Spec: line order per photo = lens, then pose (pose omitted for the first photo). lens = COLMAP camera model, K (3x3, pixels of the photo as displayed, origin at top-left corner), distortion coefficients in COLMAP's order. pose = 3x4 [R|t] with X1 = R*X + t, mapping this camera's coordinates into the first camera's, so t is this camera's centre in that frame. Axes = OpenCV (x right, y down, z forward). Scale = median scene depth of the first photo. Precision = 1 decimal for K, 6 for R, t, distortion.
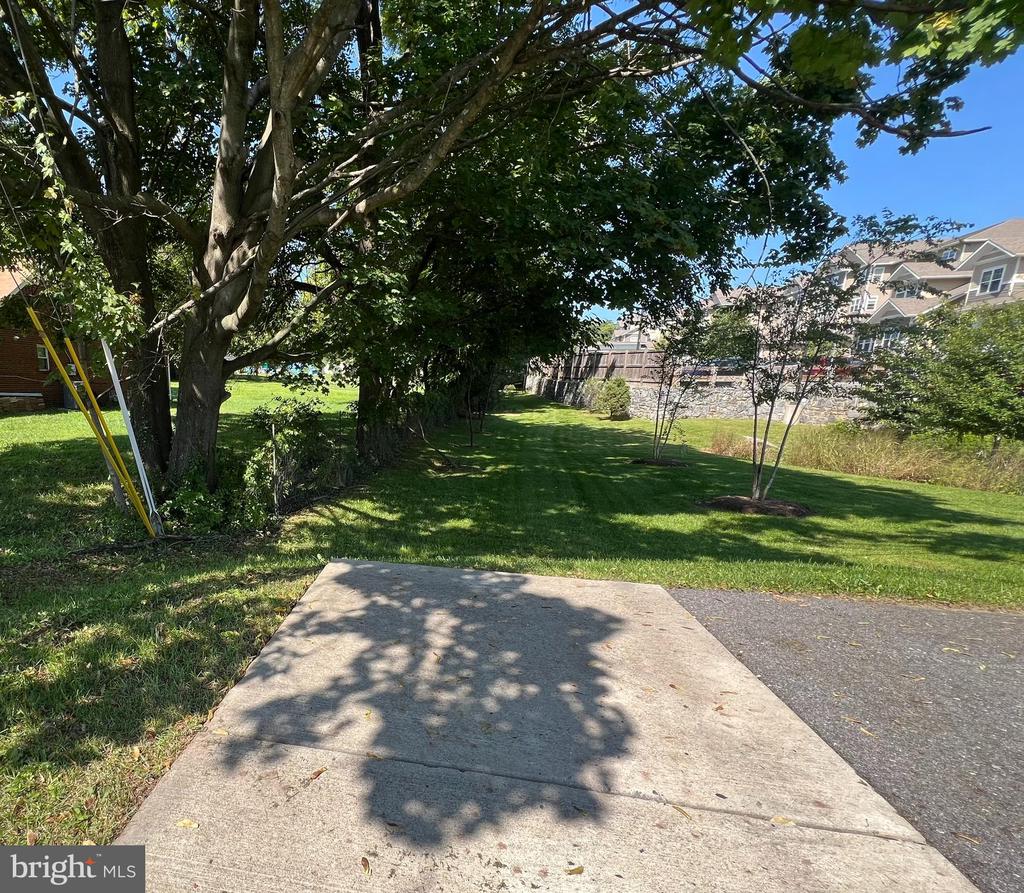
lens RADIAL K [[593.8, 0, 512.0], [0, 593.8, 494.4], [0, 0, 1]] dist [-0.000949, 0.000410]
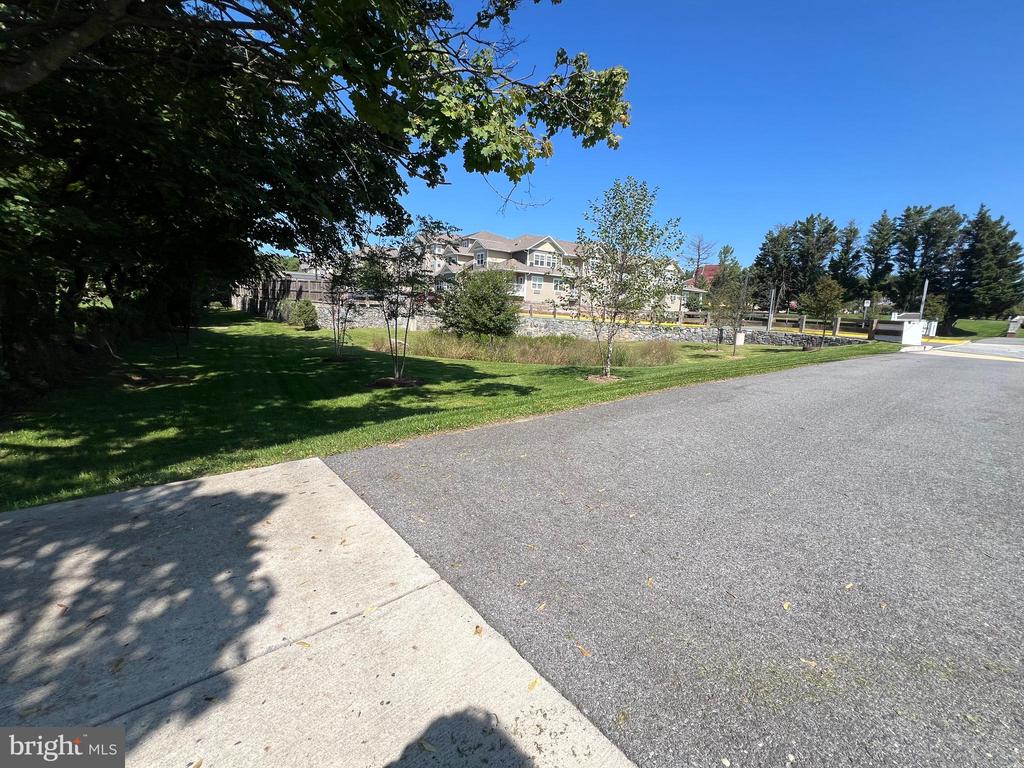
lens RADIAL K [[412.0, 0, 512.0], [0, 412.0, 384.0], [0, 0, 1]] dist [-0.002134, -0.000165]
pose [[0.612104, -0.122430, 0.781243, -0.267568], [0.155672, 0.987266, 0.032748, 0.034127], [-0.775303, 0.101572, 0.623368, 0.061181]]
